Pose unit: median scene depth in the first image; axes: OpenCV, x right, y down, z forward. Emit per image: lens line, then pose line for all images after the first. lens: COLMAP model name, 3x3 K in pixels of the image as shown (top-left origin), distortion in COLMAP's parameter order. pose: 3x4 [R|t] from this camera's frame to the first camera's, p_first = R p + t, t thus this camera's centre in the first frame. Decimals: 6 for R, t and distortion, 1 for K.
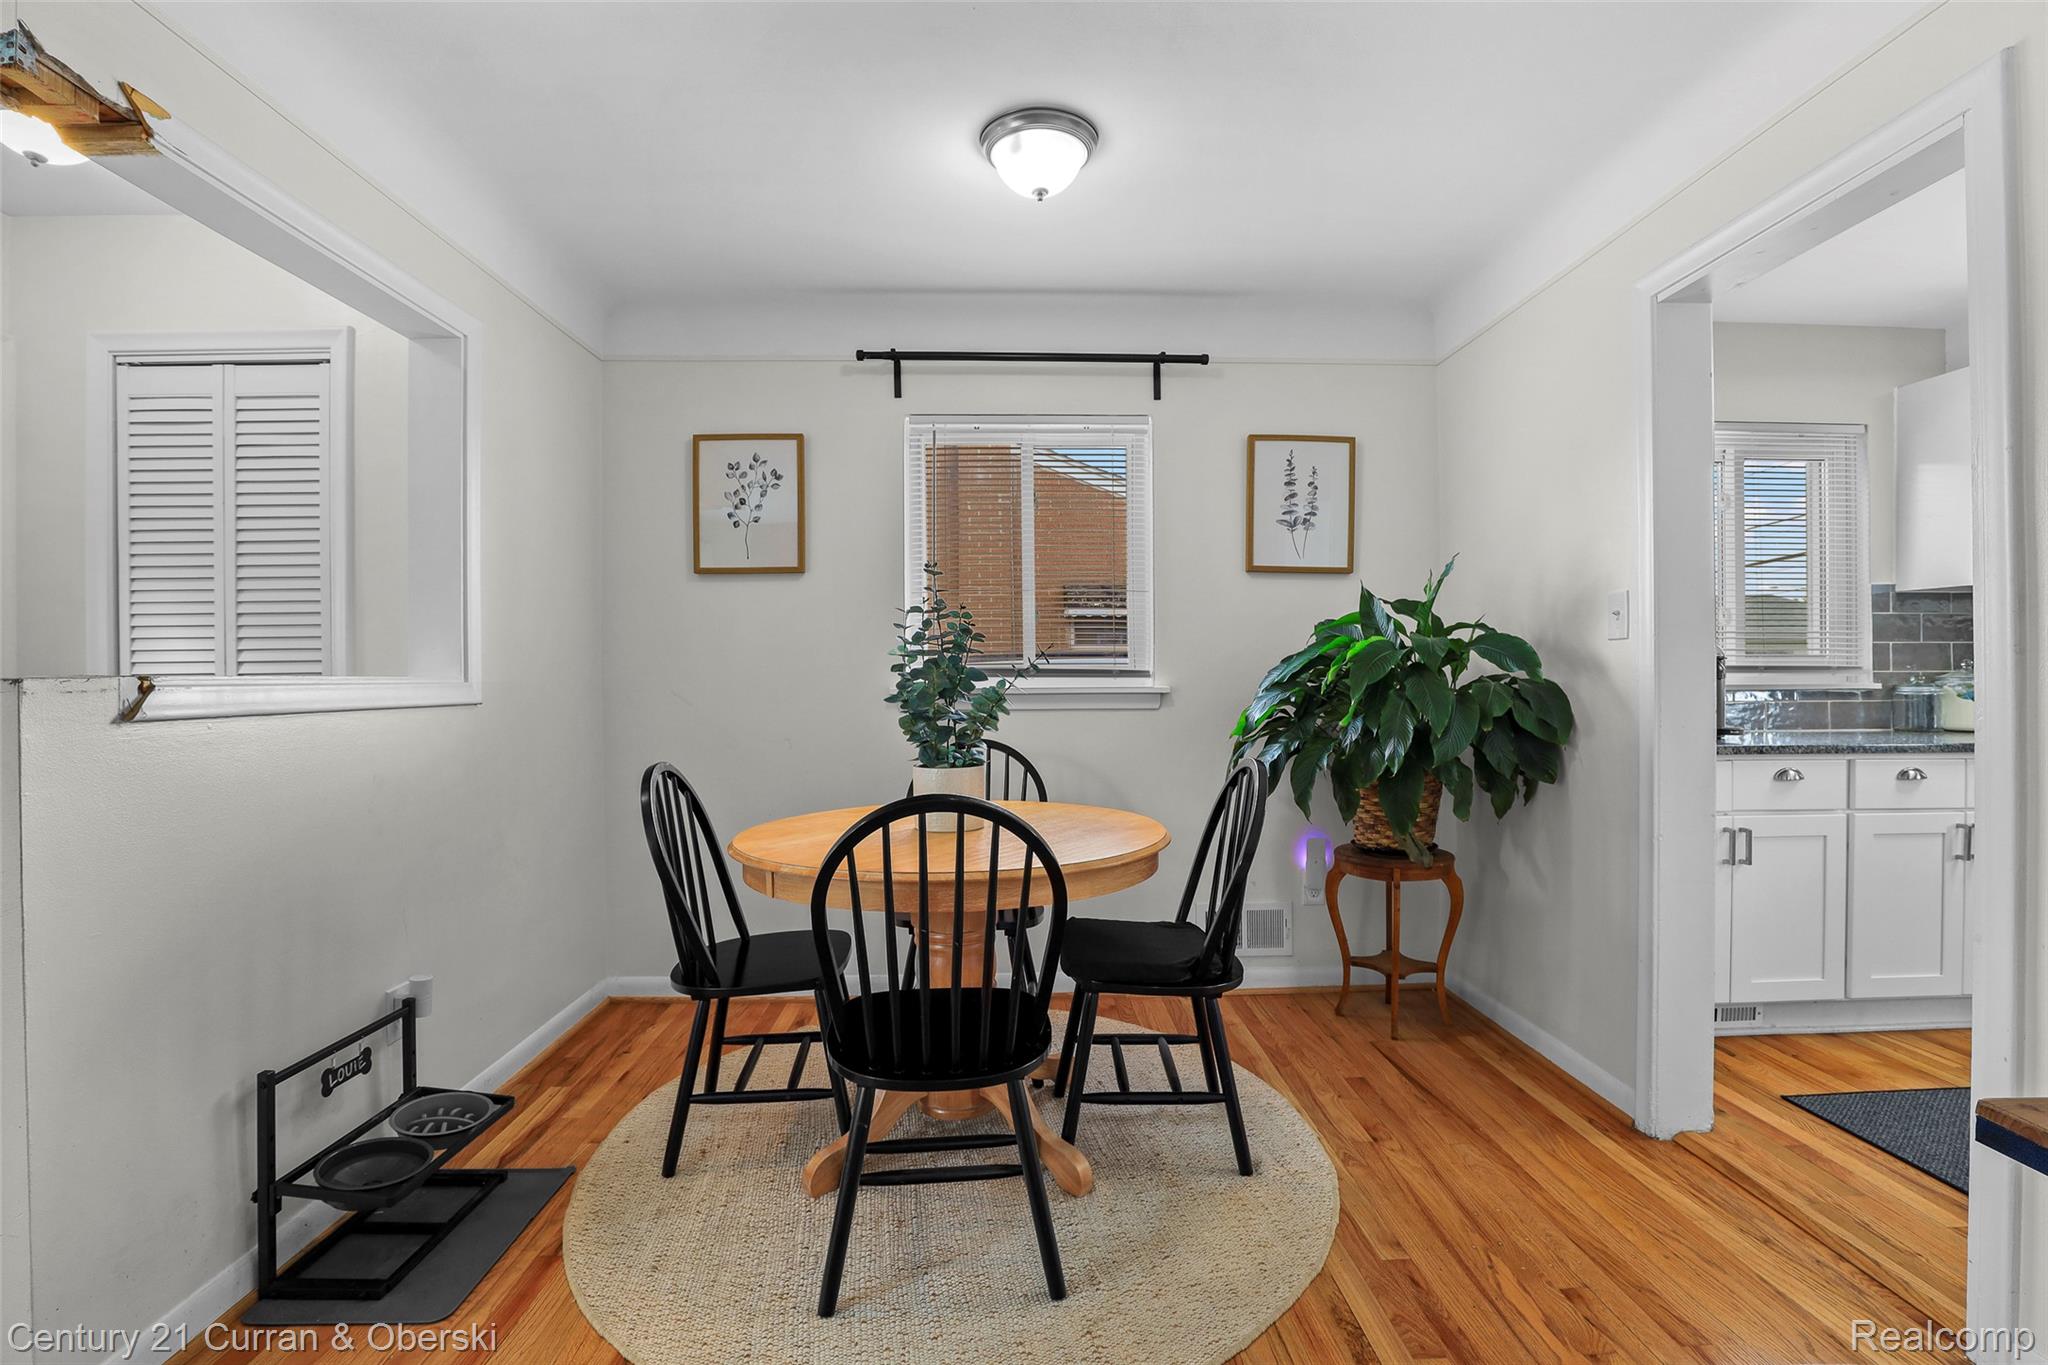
lens RADIAL K [[953.6, 0, 1025.5], [0, 953.6, 686.2], [0, 0, 1]] dist [-0.030879, 0.003580]
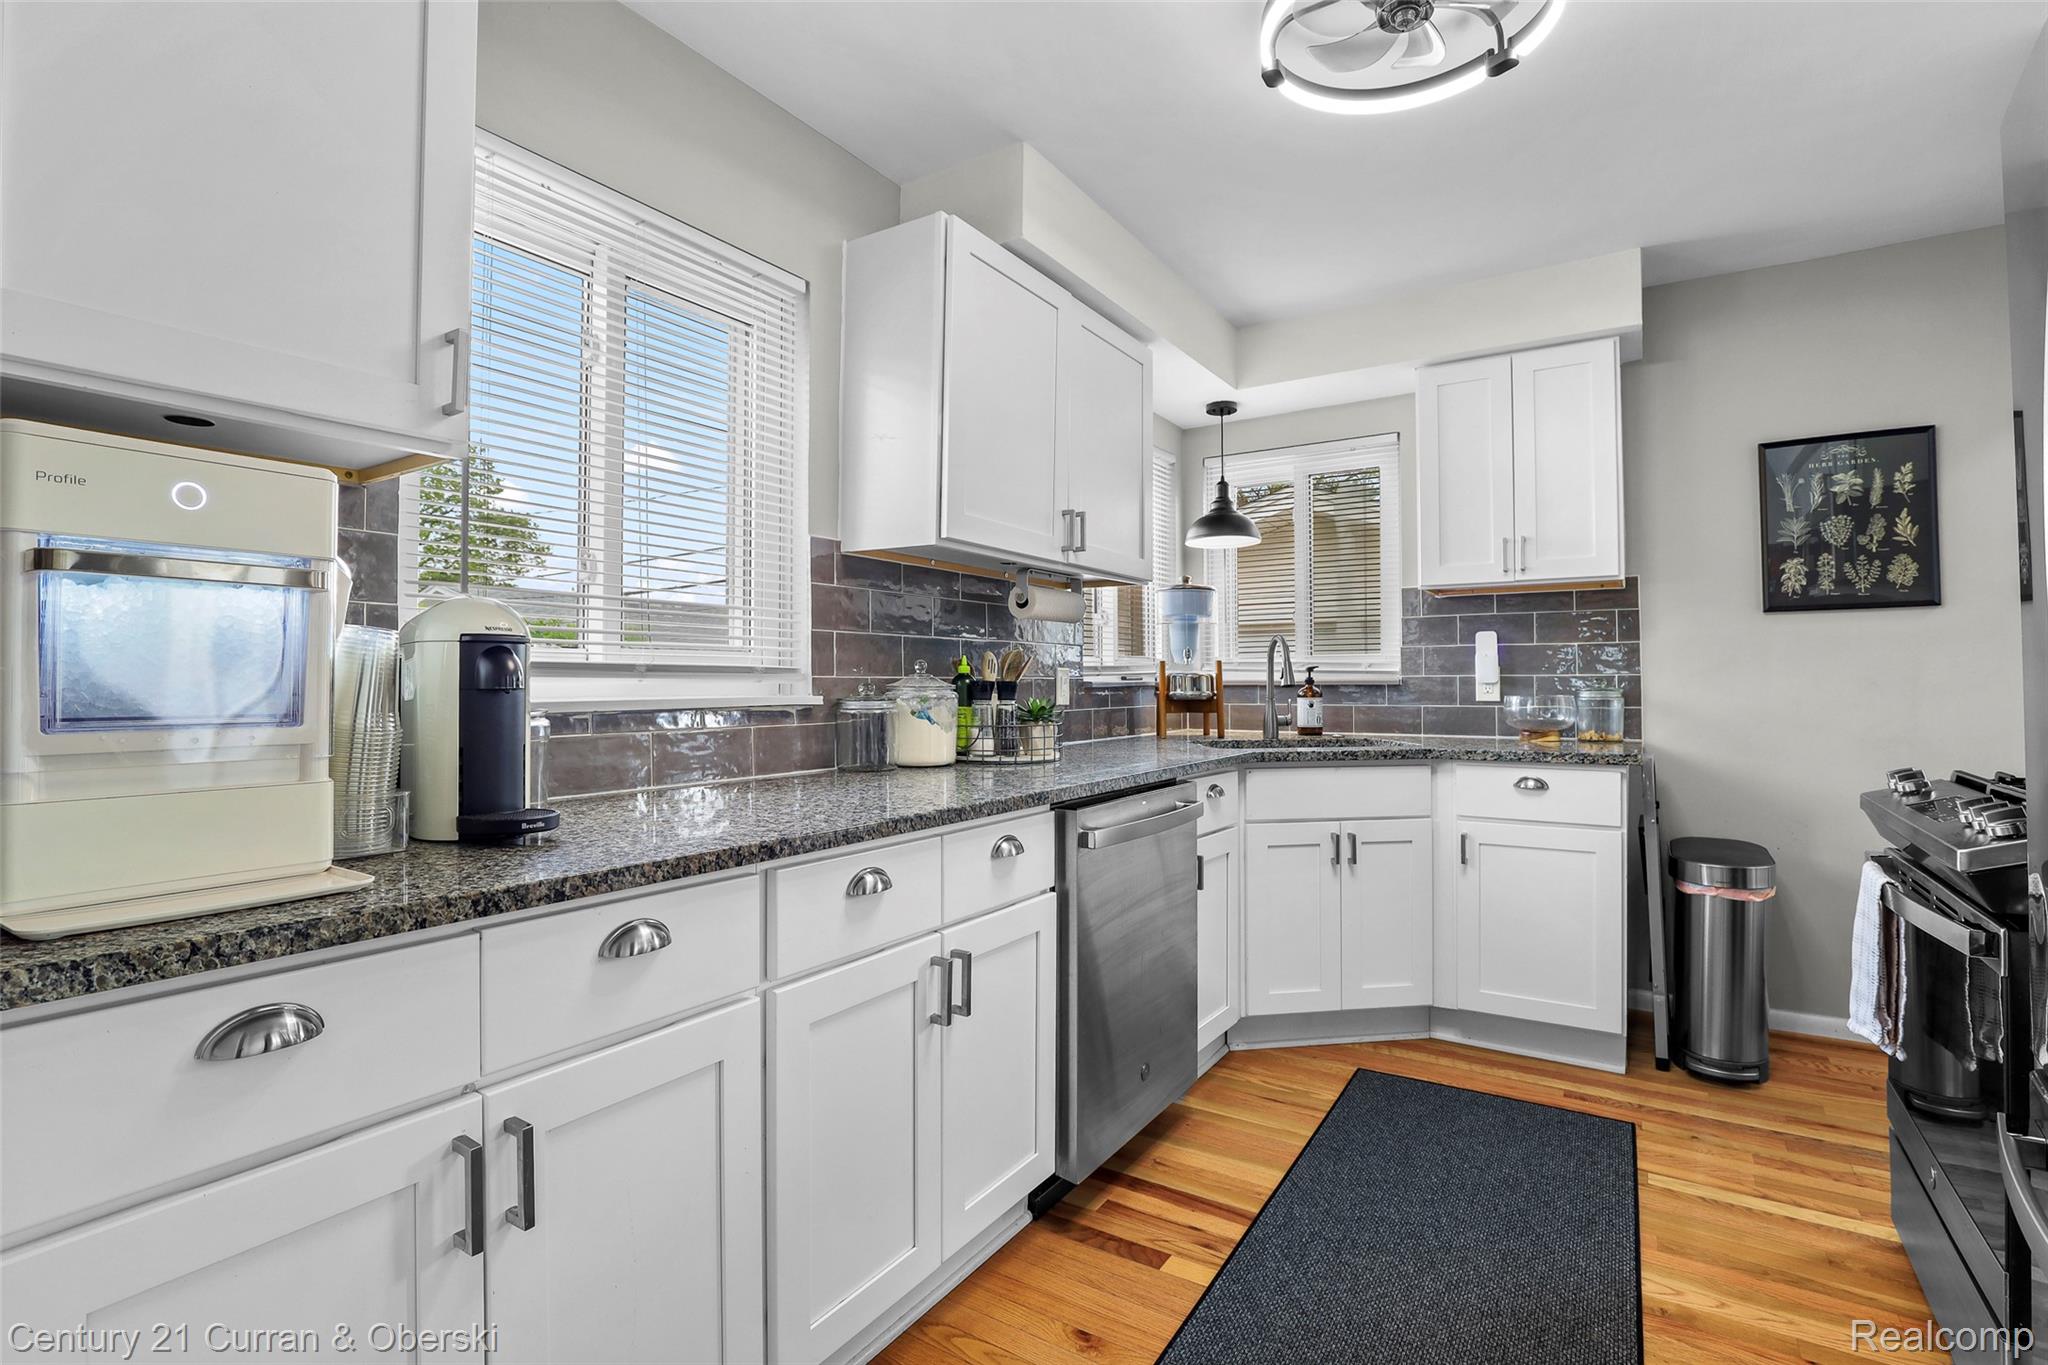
lens RADIAL K [[953.6, 0, 1024.8], [0, 953.6, 676.3], [0, 0, 1]] dist [-0.030879, 0.003580]
pose [[0.581220, 0.010646, 0.813677, 0.486921], [0.000648, 0.999908, -0.013546, -0.007640], [-0.813746, 0.008400, 0.581160, 0.527853]]
